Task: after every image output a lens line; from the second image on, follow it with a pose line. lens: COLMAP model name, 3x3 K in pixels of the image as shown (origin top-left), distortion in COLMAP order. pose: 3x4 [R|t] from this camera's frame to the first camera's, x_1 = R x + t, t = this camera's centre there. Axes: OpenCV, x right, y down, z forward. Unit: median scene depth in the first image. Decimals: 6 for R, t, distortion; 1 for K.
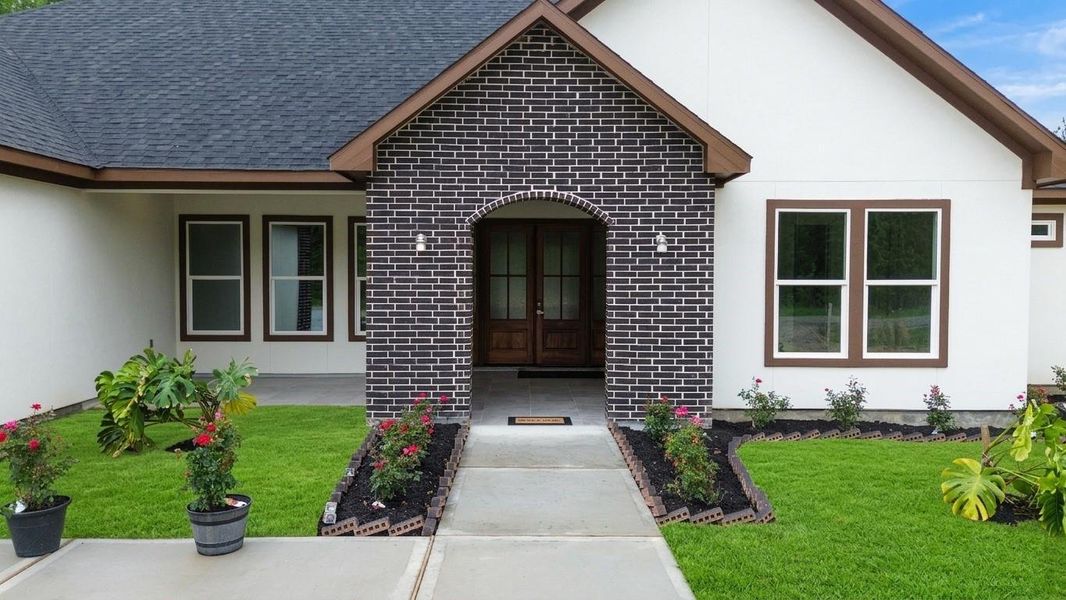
lens RADIAL K [[756.8, 0, 533.0], [0, 756.8, 300.0], [0, 0, 1]] dist [0.034145, -0.005248]
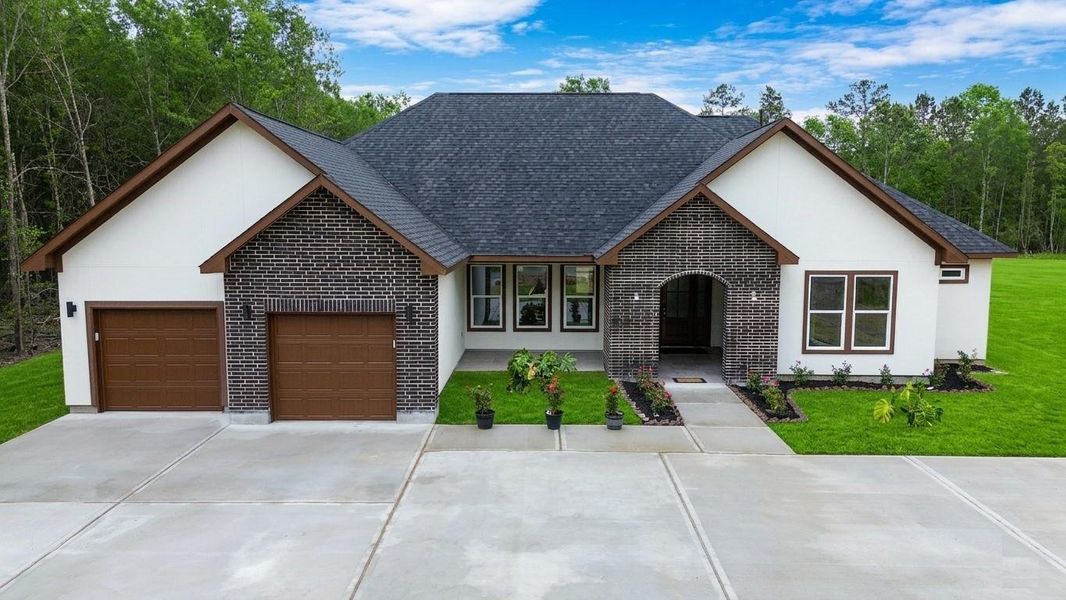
lens RADIAL K [[756.8, 0, 533.0], [0, 756.8, 300.0], [0, 0, 1]] dist [0.034145, -0.005248]
pose [[0.999759, 0.000243, -0.021961, -0.363557], [0.001531, 0.996734, 0.080745, -0.218710], [0.021909, -0.080759, 0.996493, -1.012554]]
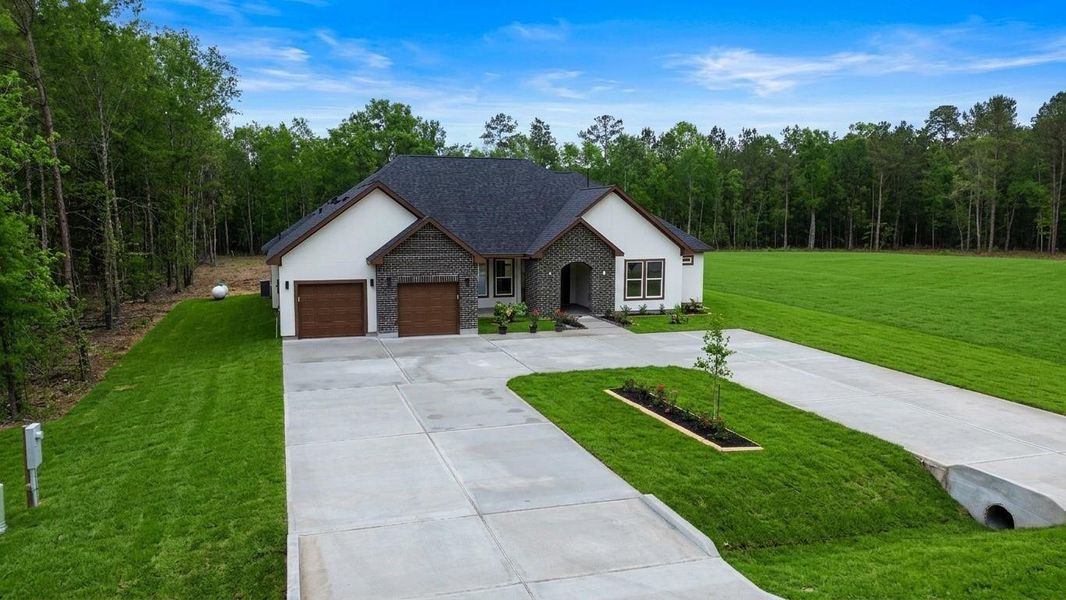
lens RADIAL K [[756.8, 0, 533.0], [0, 756.8, 300.0], [0, 0, 1]] dist [0.034145, -0.005248]
pose [[0.952733, -0.034505, 0.301844, -1.380519], [0.010479, 0.996671, 0.080858, -0.248820], [-0.303629, -0.073874, 0.949922, -2.694932]]
